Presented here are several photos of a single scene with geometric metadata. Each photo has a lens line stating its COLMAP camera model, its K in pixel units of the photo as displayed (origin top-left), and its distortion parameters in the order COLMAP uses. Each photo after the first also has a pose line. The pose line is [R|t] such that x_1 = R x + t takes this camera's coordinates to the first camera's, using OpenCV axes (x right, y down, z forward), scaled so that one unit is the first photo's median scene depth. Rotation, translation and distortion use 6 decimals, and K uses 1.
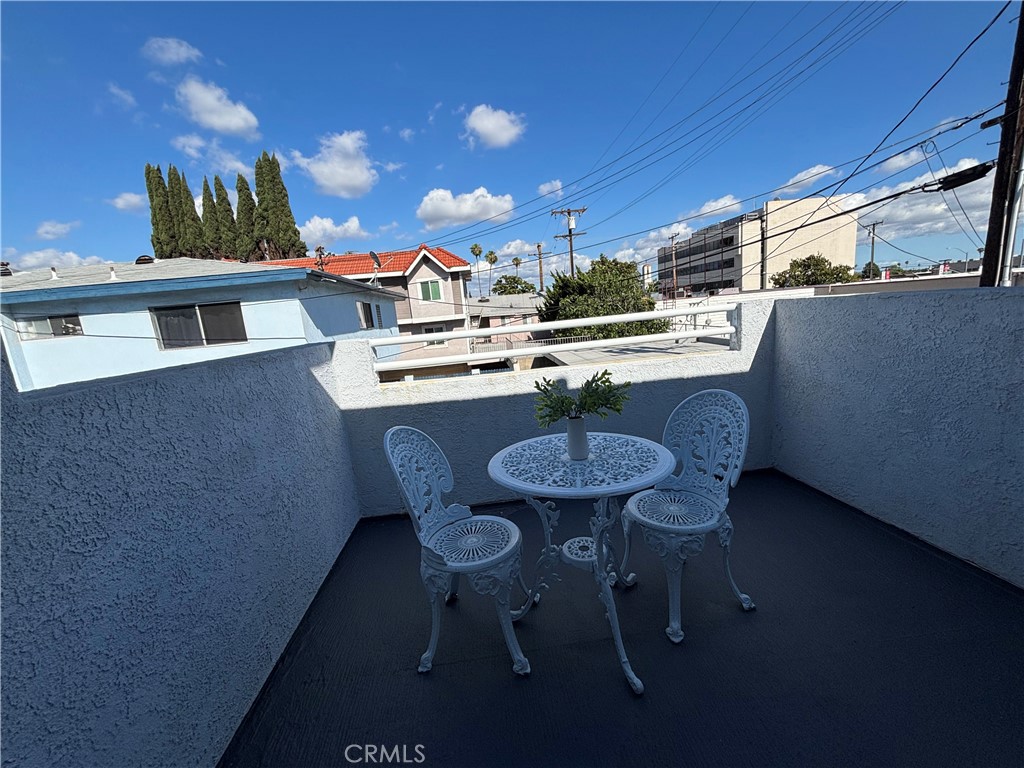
lens RADIAL K [[401.2, 0, 515.9], [0, 401.2, 391.0], [0, 0, 1]] dist [-0.008092, 0.001108]
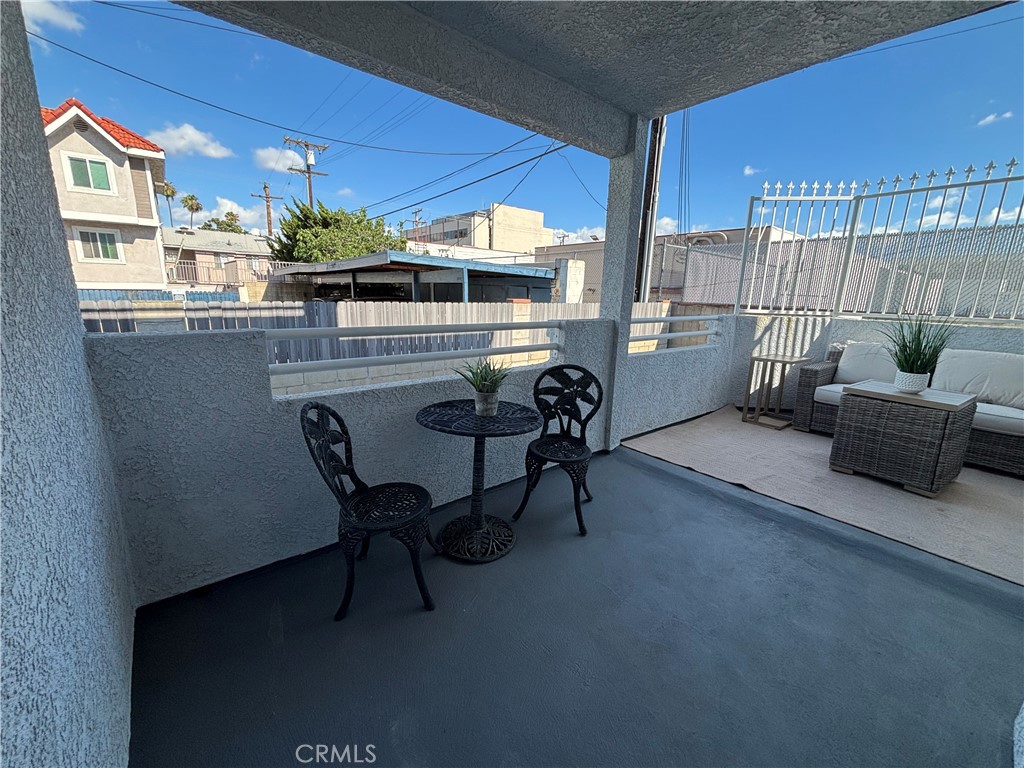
lens RADIAL K [[401.2, 0, 509.1], [0, 401.2, 384.4], [0, 0, 1]] dist [-0.008092, 0.001108]
pose [[0.823839, -0.019982, 0.566472, -0.043421], [0.003273, 0.999529, 0.030497, 0.282940], [-0.566815, -0.023270, 0.823517, 0.061556]]
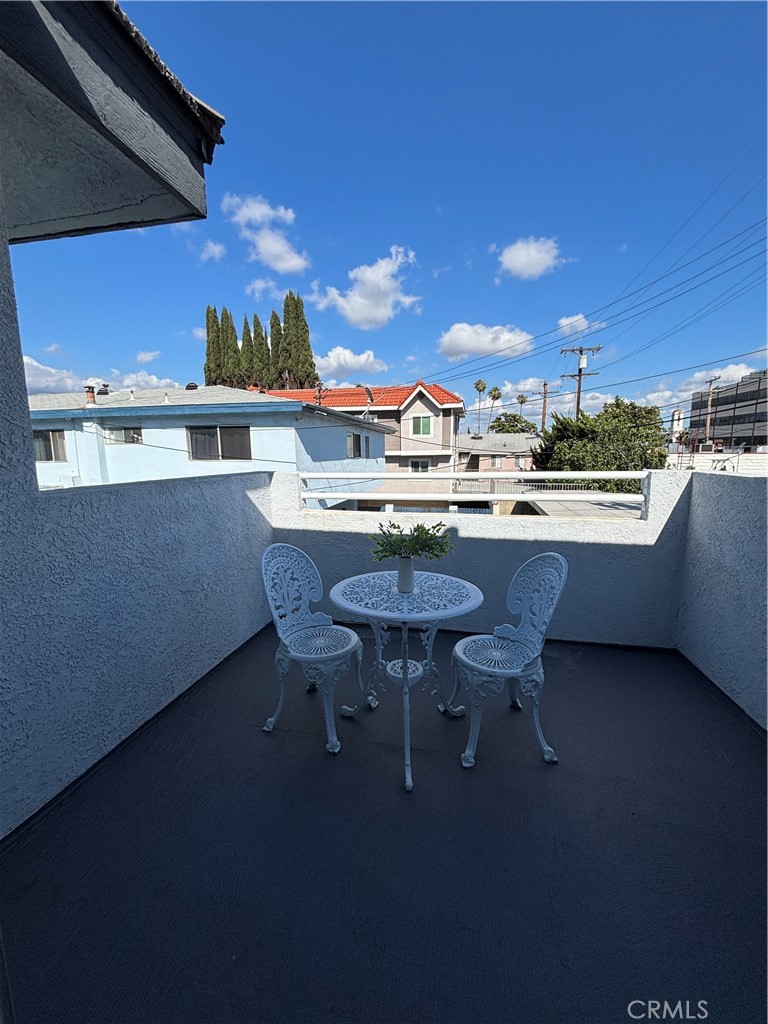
lens RADIAL K [[401.2, 0, 387.4], [0, 401.2, 525.1], [0, 0, 1]] dist [-0.008092, 0.001108]
pose [[0.952581, 0.131780, -0.274269, 0.061136], [-0.132388, 0.991063, 0.016376, -0.006151], [0.273976, 0.020710, 0.961513, -0.025329]]
